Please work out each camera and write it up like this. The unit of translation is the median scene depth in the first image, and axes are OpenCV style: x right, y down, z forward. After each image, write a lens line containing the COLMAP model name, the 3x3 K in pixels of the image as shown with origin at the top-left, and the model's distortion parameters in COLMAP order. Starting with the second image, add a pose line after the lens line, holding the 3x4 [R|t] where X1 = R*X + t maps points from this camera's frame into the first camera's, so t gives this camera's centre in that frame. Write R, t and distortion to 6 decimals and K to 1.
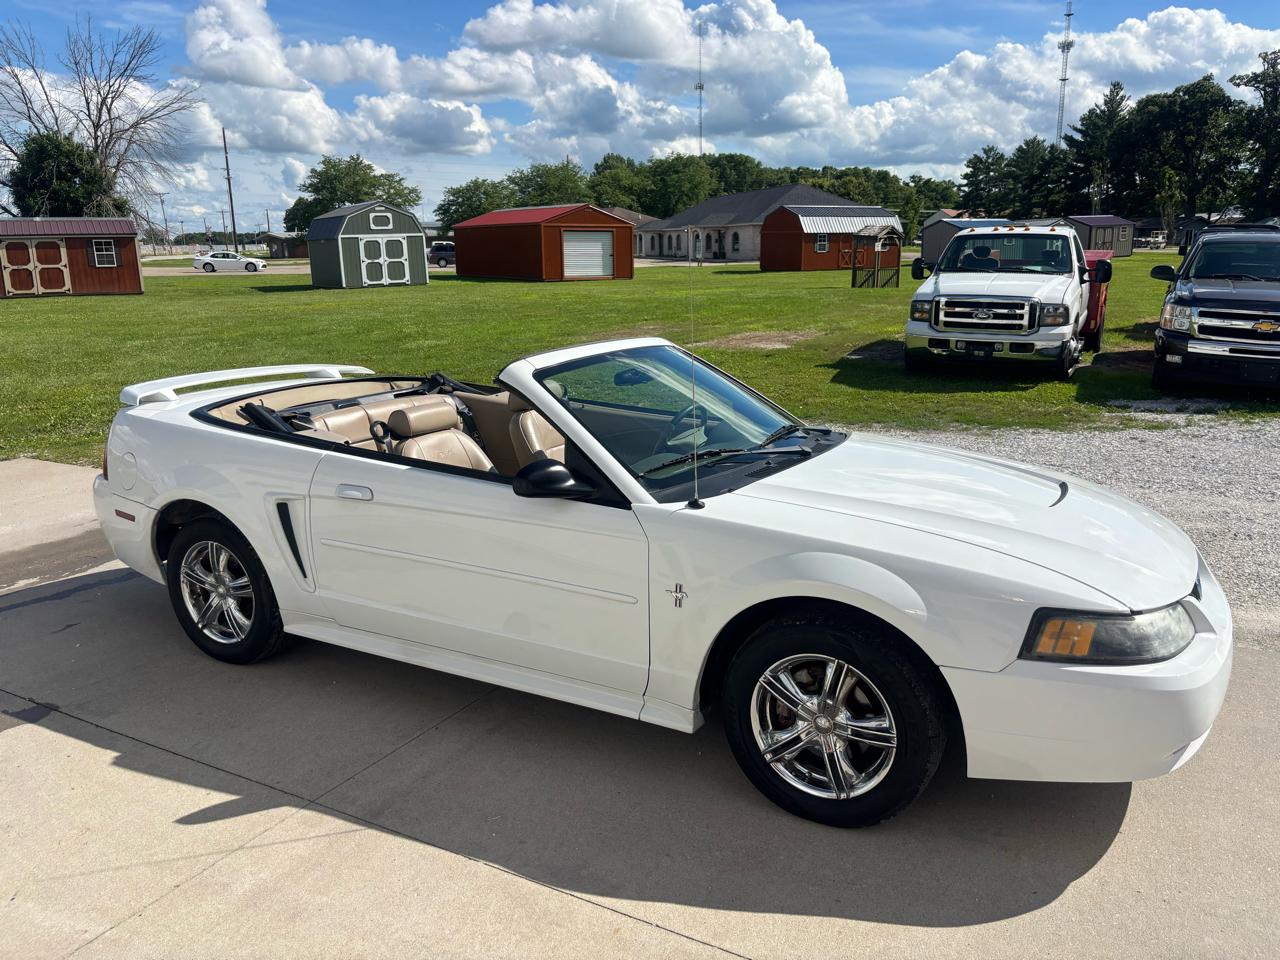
lens RADIAL K [[970.4, 0, 648.3], [0, 970.4, 479.5], [0, 0, 1]] dist [0.040404, -0.045081]
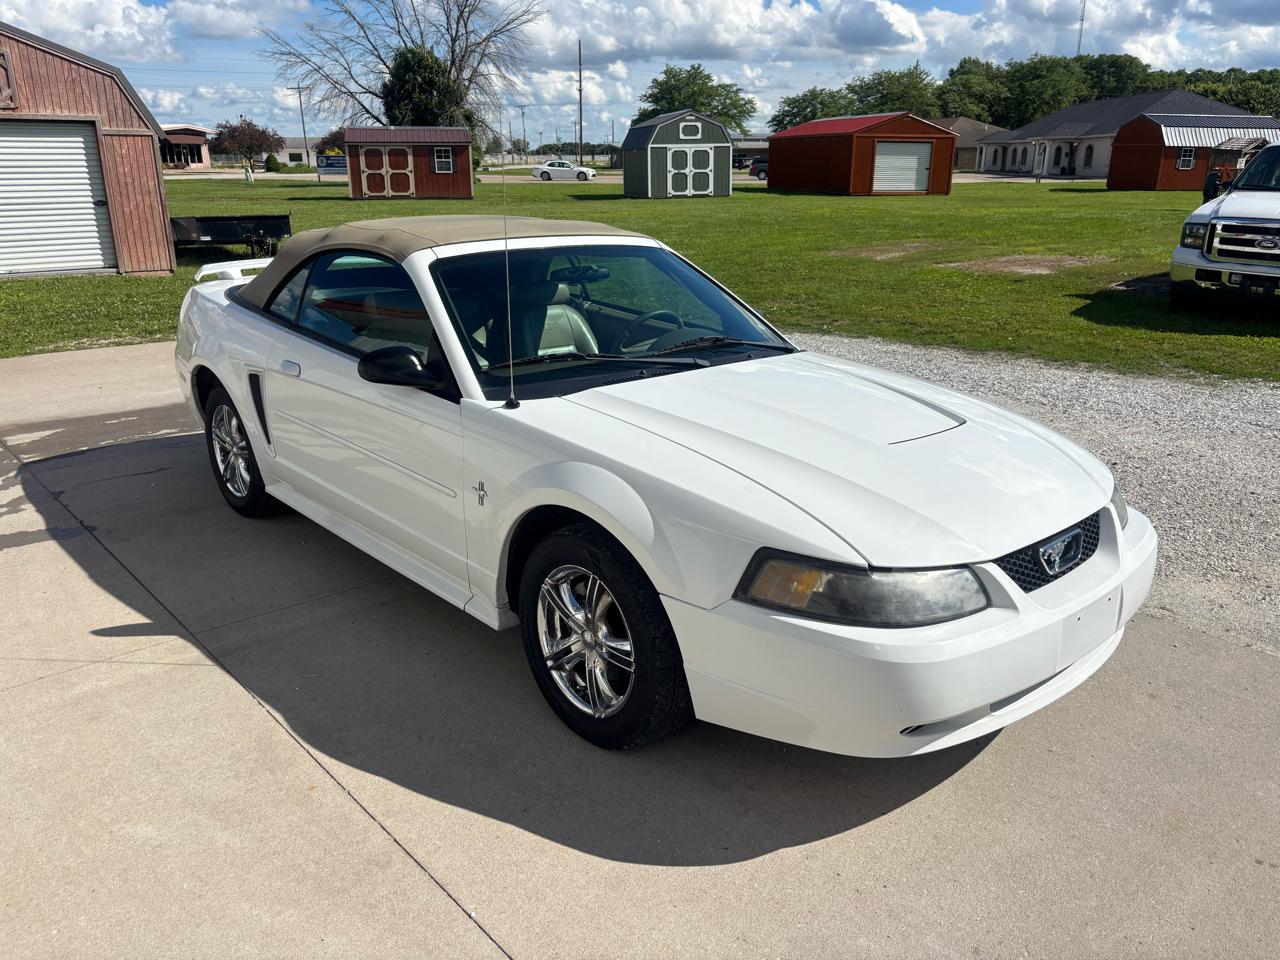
lens RADIAL K [[970.4, 0, 649.6], [0, 970.4, 487.0], [0, 0, 1]] dist [0.040404, -0.045081]
pose [[0.943368, 0.118412, -0.309895, 0.351256], [-0.090587, 0.990575, 0.102742, -0.003293], [0.319140, -0.068851, 0.945203, 0.077677]]
